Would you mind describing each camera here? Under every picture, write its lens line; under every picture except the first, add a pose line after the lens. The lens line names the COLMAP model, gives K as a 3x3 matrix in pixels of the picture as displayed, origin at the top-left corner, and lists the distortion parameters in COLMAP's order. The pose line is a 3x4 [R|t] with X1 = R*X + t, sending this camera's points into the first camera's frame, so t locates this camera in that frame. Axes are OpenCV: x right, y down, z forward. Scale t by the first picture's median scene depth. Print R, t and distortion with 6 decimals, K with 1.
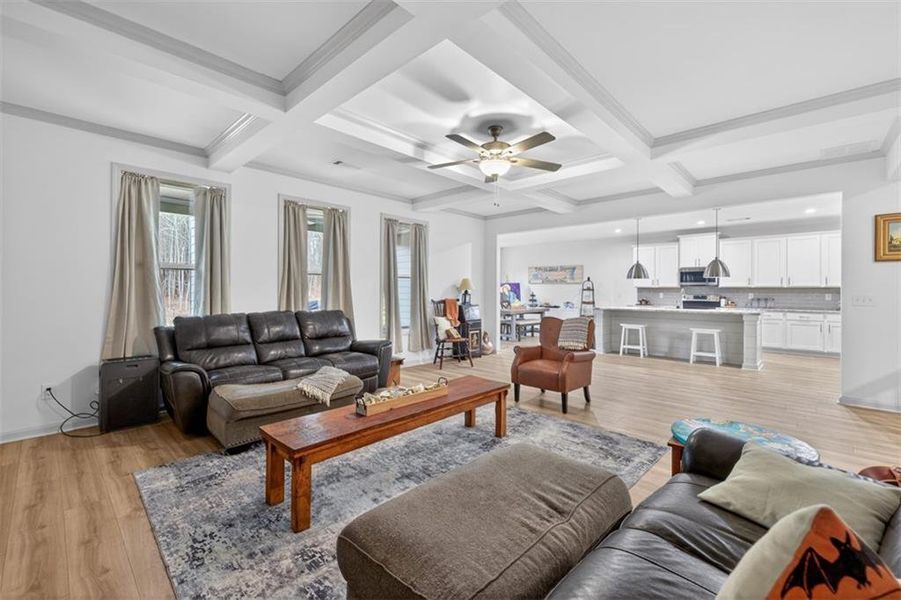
lens RADIAL K [[375.1, 0, 452.2], [0, 375.1, 286.8], [0, 0, 1]] dist [-0.002658, -0.000232]
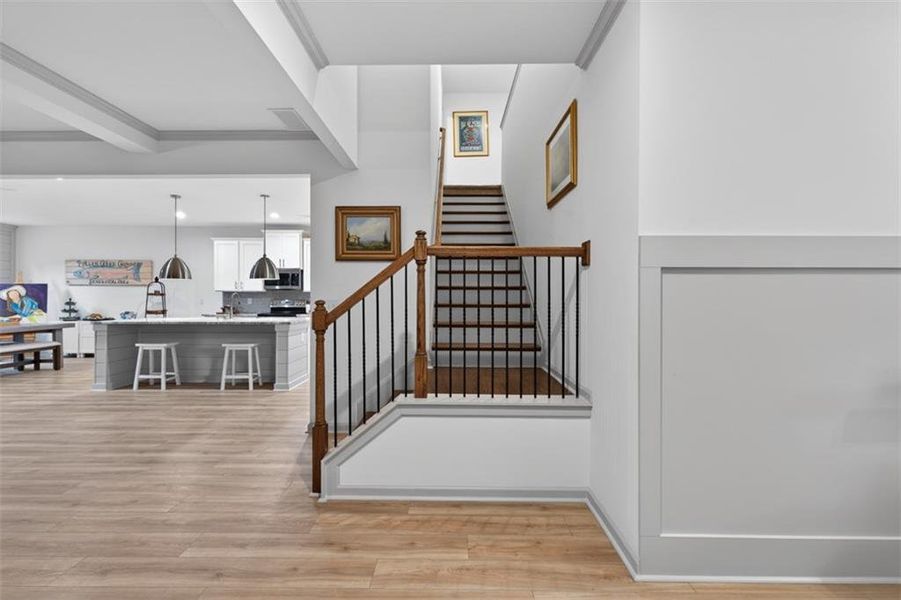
lens RADIAL K [[393.5, 0, 446.3], [0, 393.5, 294.8], [0, 0, 1]] dist [0.000861, 0.000161]
pose [[0.732655, -0.000436, 0.680600, 0.301948], [-0.004519, 0.999975, 0.005505, 0.002155], [-0.680586, -0.007109, 0.732634, 0.068101]]
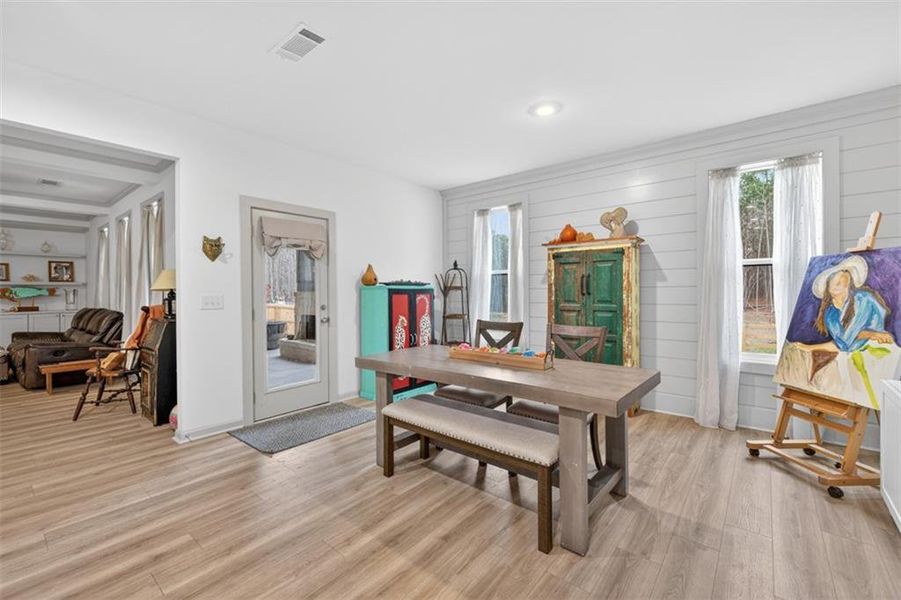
lens RADIAL K [[384.8, 0, 449.1], [0, 384.8, 295.4], [0, 0, 1]] dist [0.002180, -0.000022]
pose [[0.068451, 0.008535, -0.997618, 0.470357], [0.014740, 0.999846, 0.009565, 0.012765], [0.997546, -0.015359, 0.068315, 1.042690]]
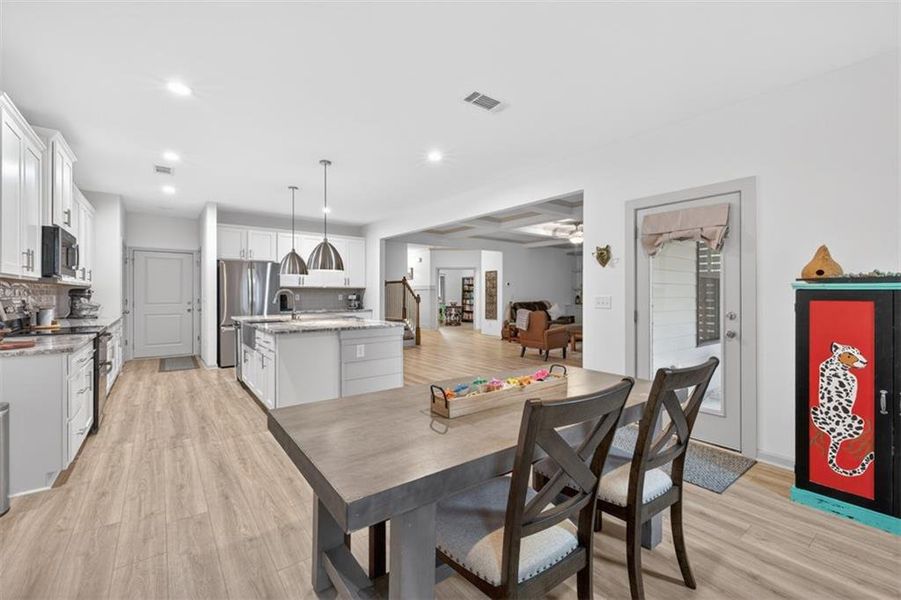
lens RADIAL K [[377.5, 0, 450.4], [0, 377.5, 294.5], [0, 0, 1]] dist [0.000963, -0.000183]
pose [[-0.987378, -0.005067, 0.158303, 0.185306], [-0.005945, 0.999969, -0.005076, 0.013935], [-0.158273, -0.005953, -0.987377, 1.285577]]
